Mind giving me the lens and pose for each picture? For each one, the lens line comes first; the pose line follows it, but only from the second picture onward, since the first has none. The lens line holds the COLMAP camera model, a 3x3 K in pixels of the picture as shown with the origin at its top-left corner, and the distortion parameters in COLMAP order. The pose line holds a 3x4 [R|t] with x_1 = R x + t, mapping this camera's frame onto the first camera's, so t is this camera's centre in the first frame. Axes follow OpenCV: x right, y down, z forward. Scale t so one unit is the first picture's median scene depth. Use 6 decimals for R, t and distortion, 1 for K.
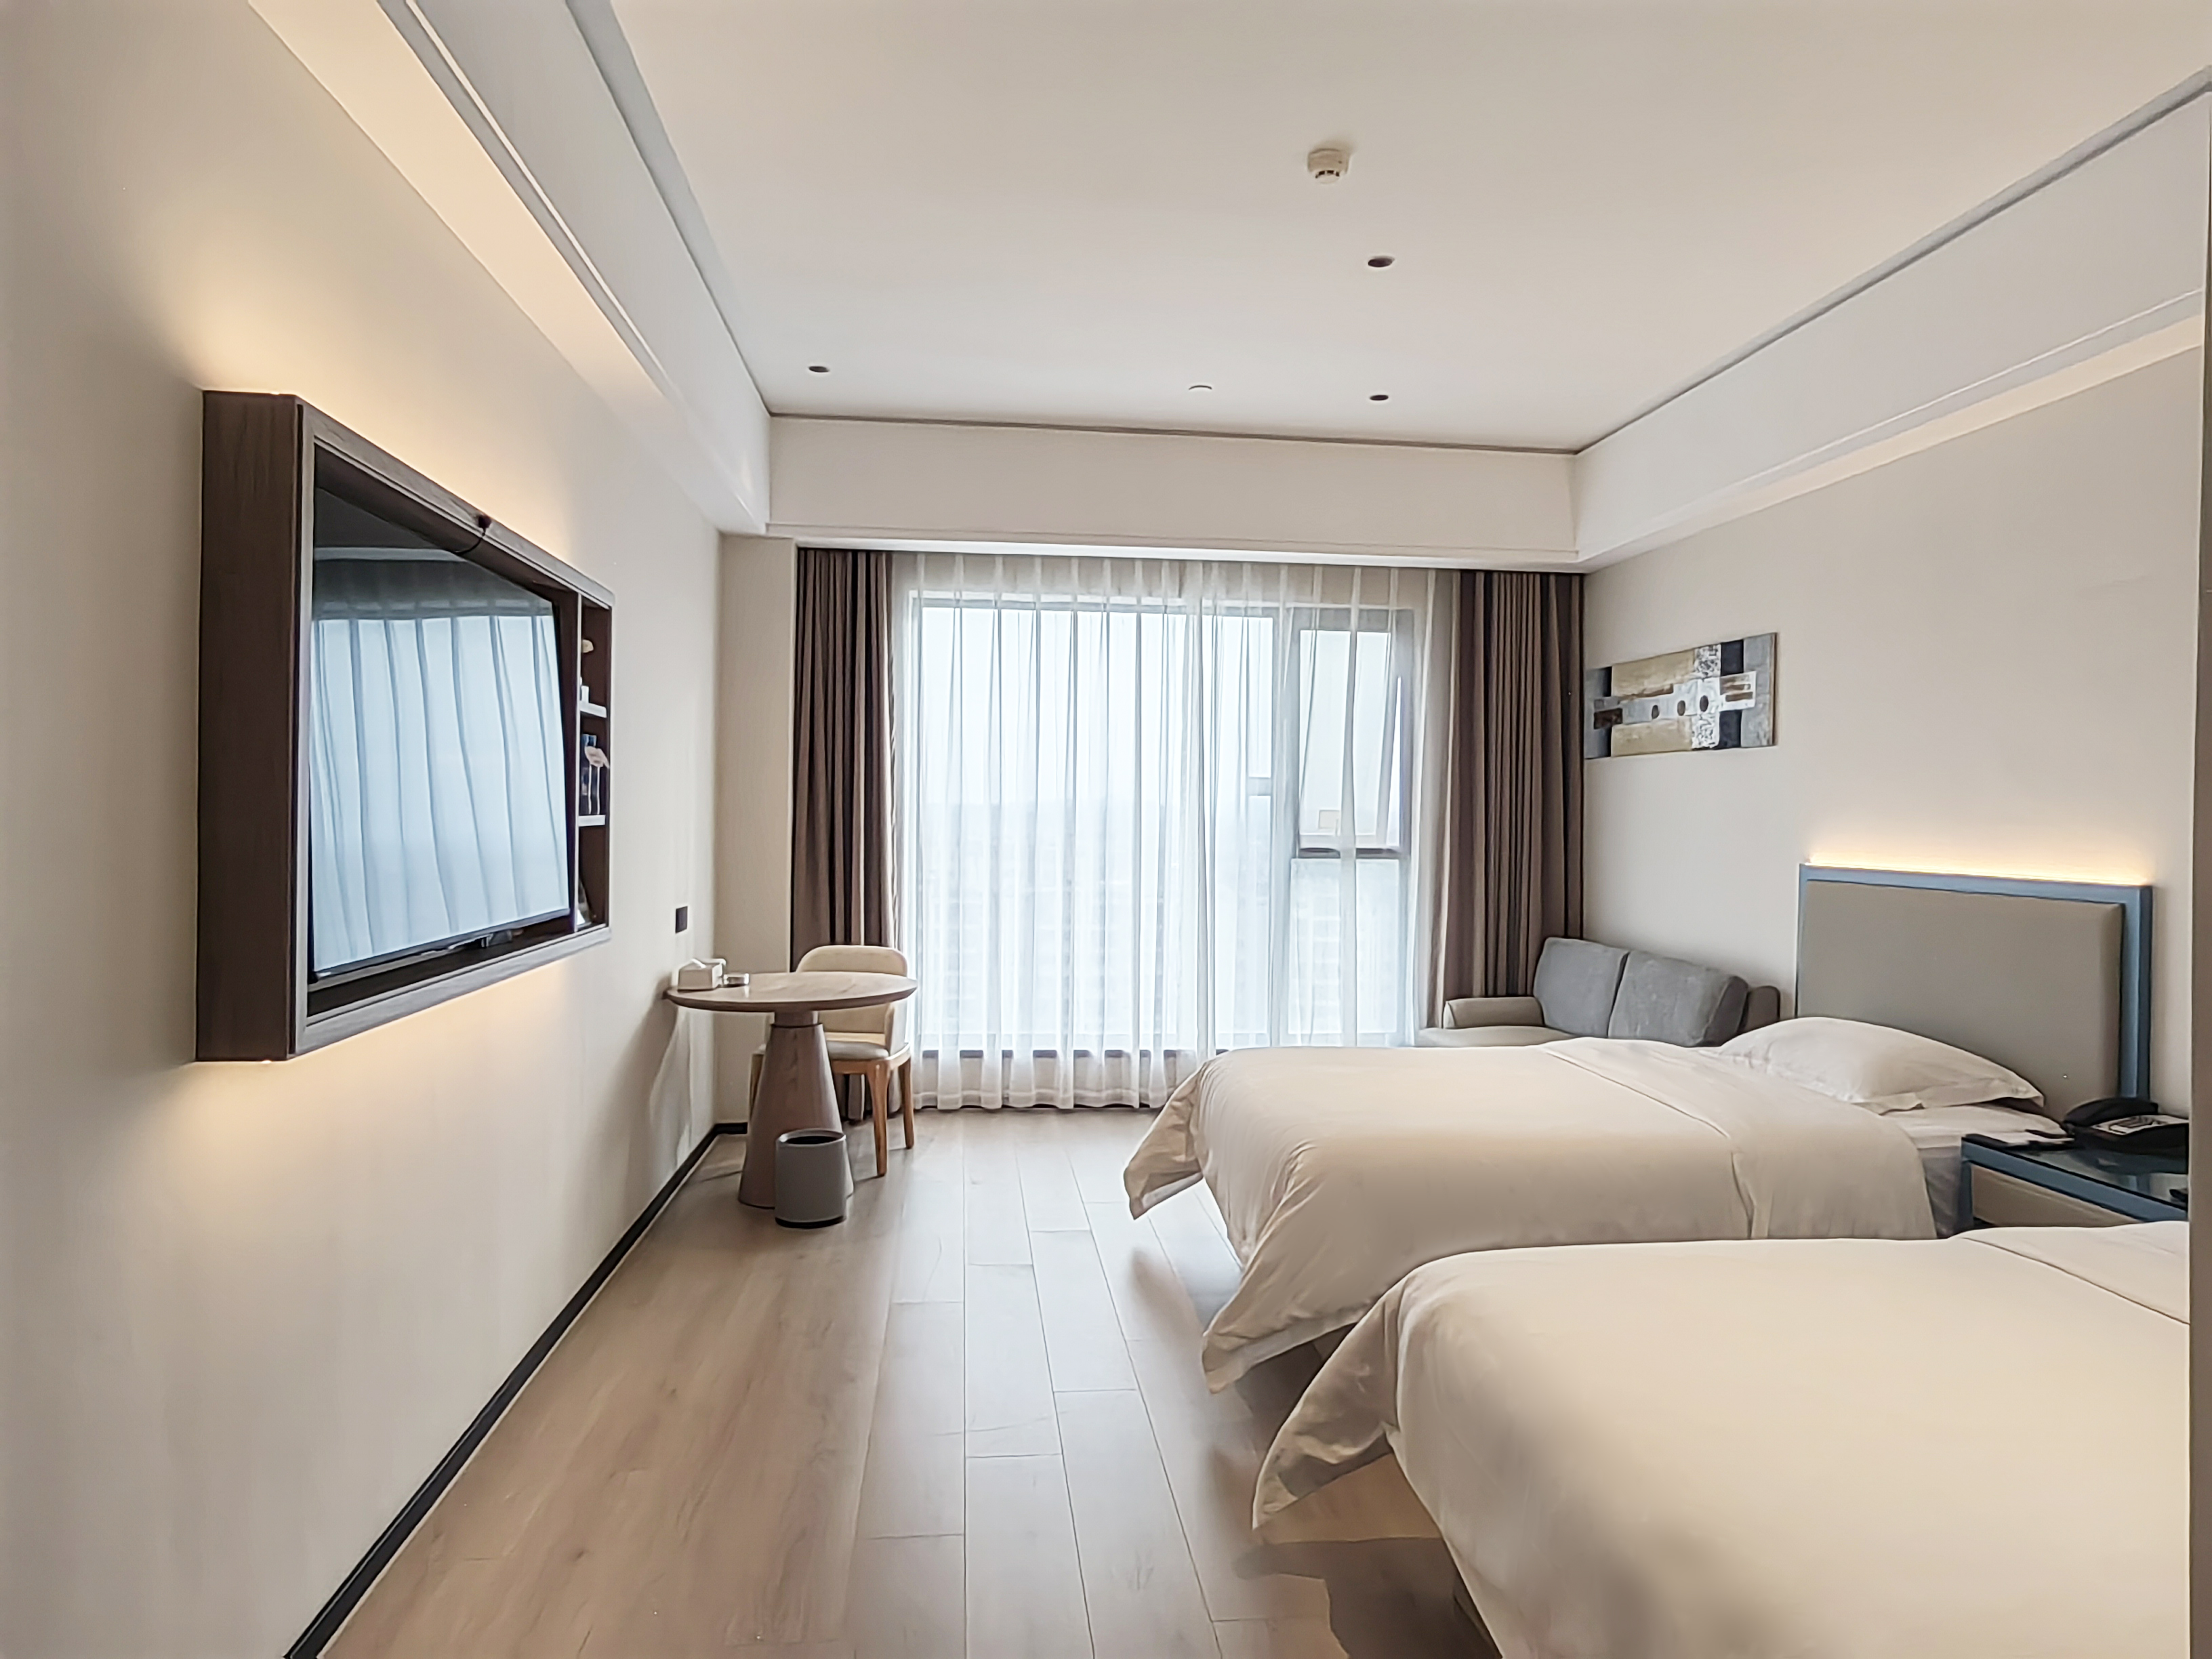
lens RADIAL K [[1320.0, 0, 1106.0], [0, 1320.0, 829.5], [0, 0, 1]] dist [-0.002061, -0.000223]
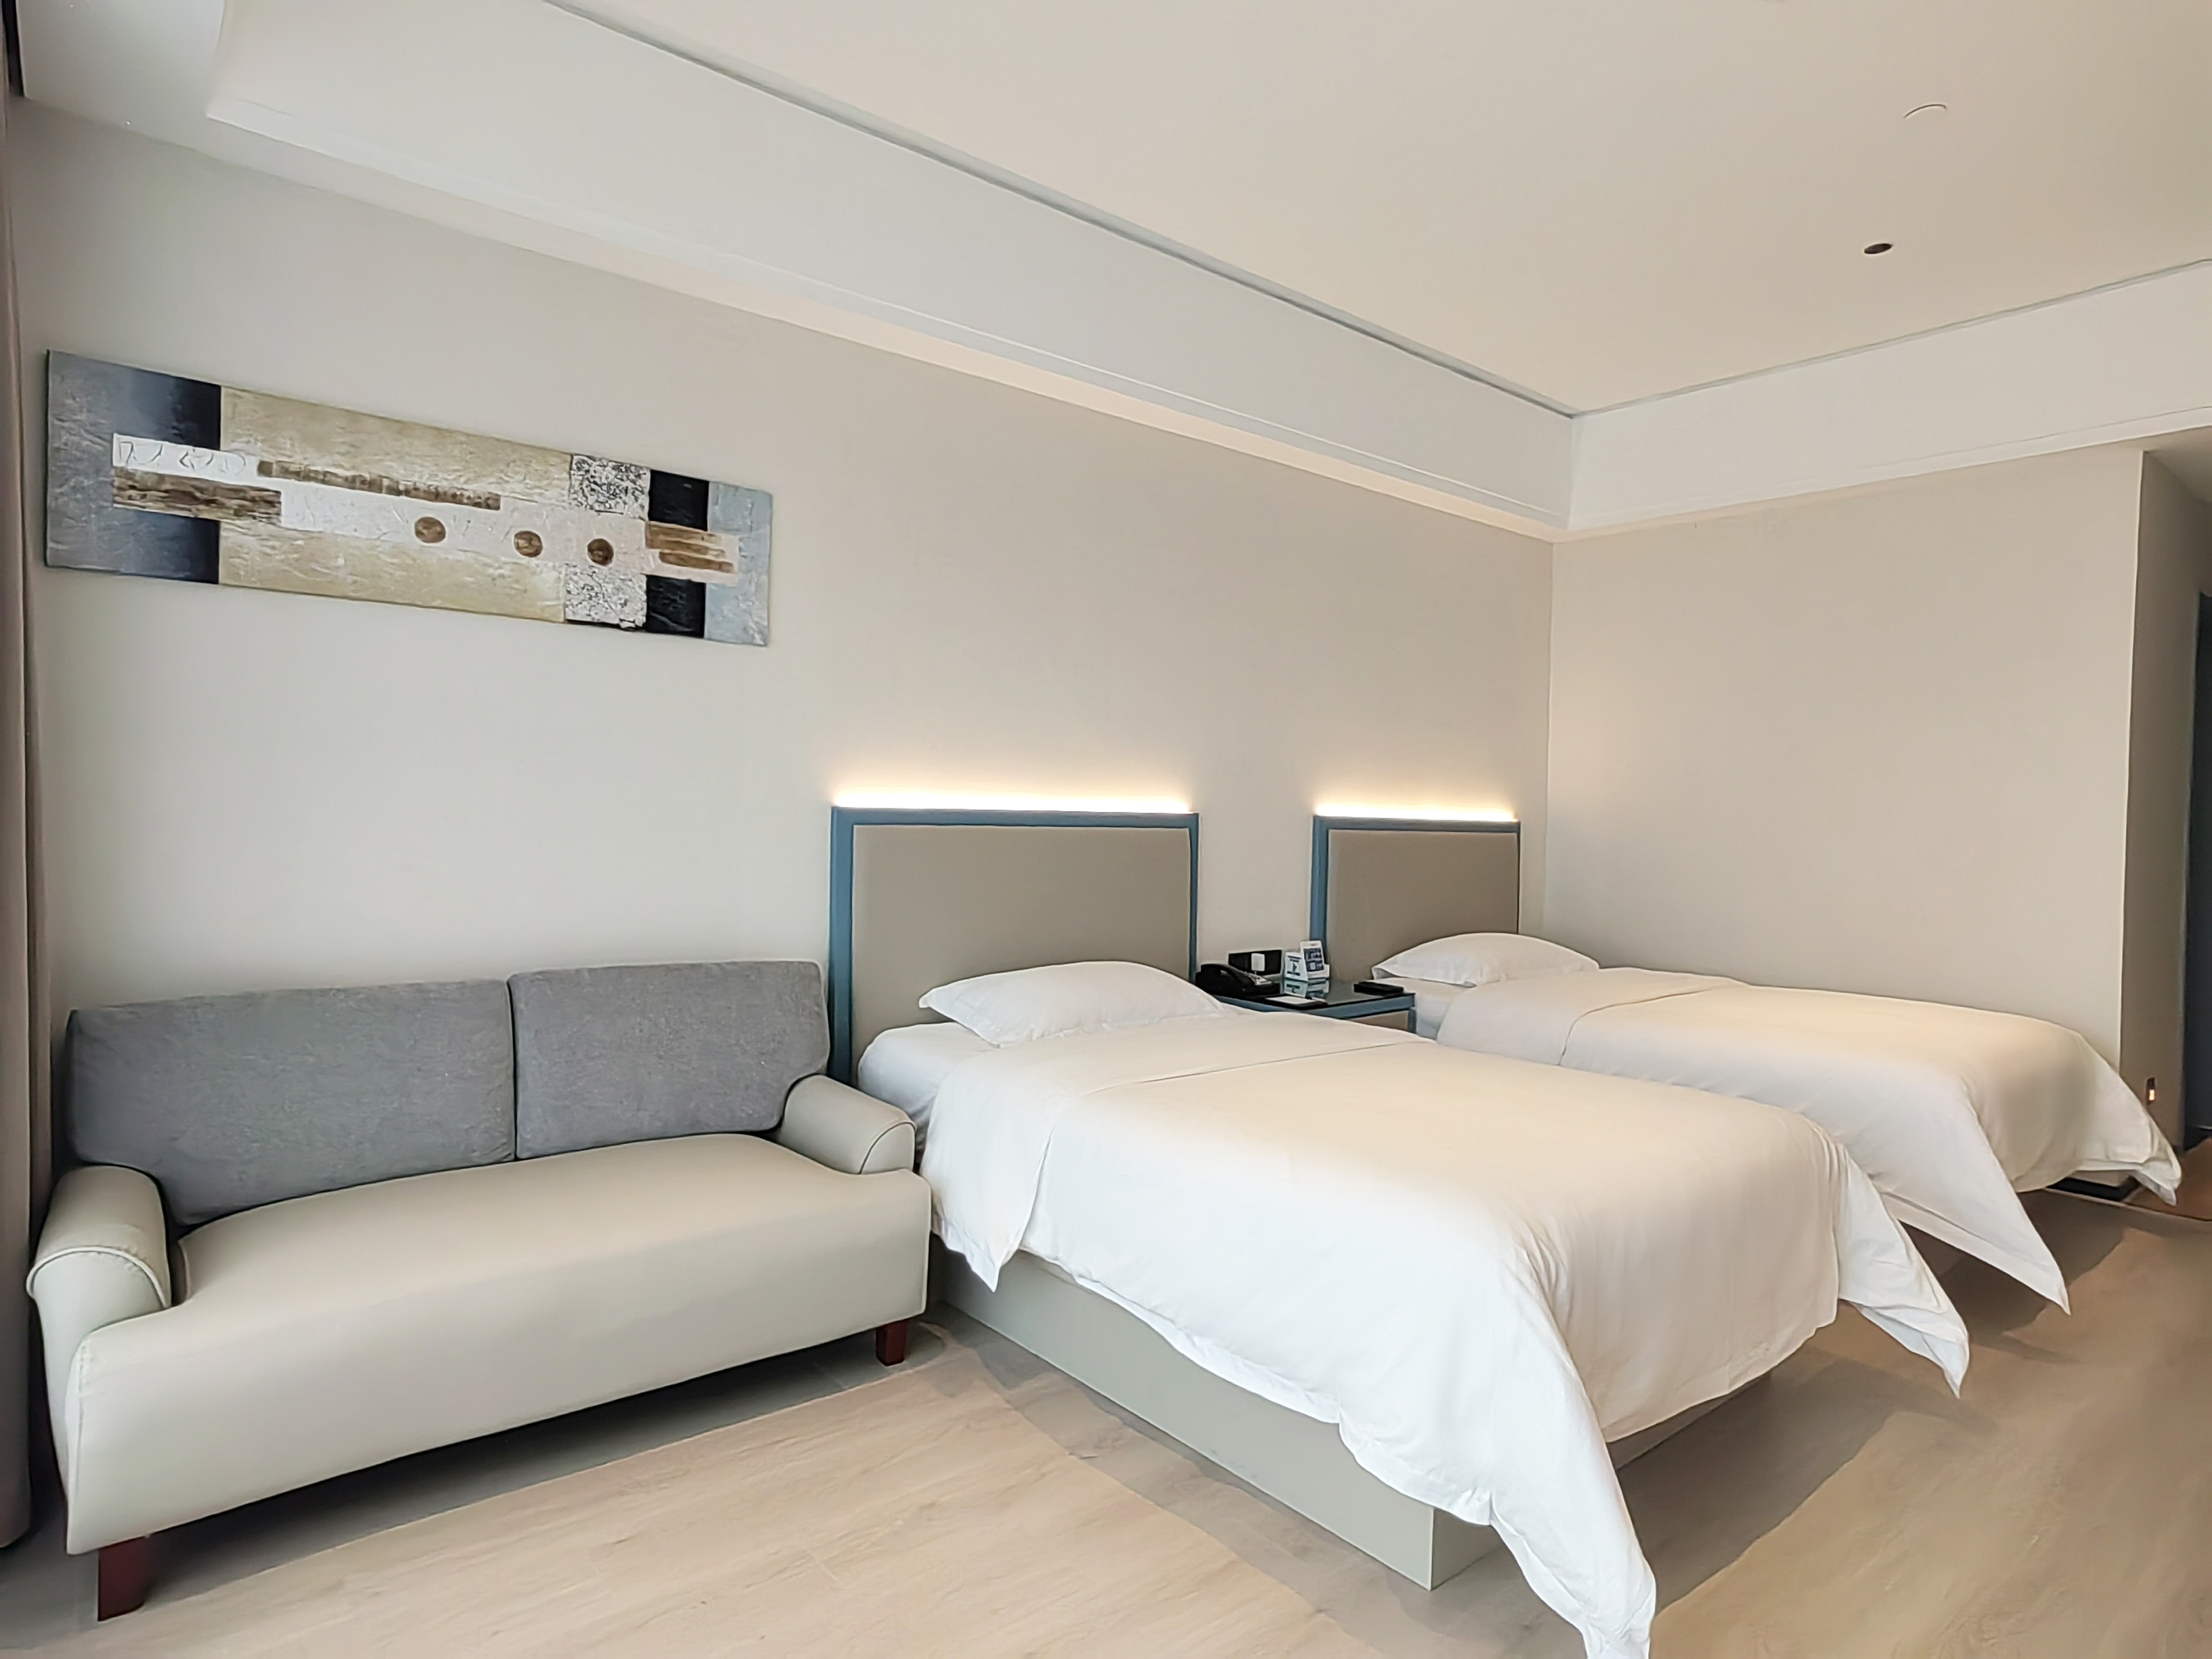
lens RADIAL K [[1254.4, 0, 1106.0], [0, 1254.4, 829.5], [0, 0, 1]] dist [-0.040489, -0.000084]
pose [[-0.543735, -0.038003, 0.838396, -0.179955], [-0.022519, 0.999275, 0.030691, 0.012402], [-0.838955, -0.002192, -0.544196, 1.181834]]
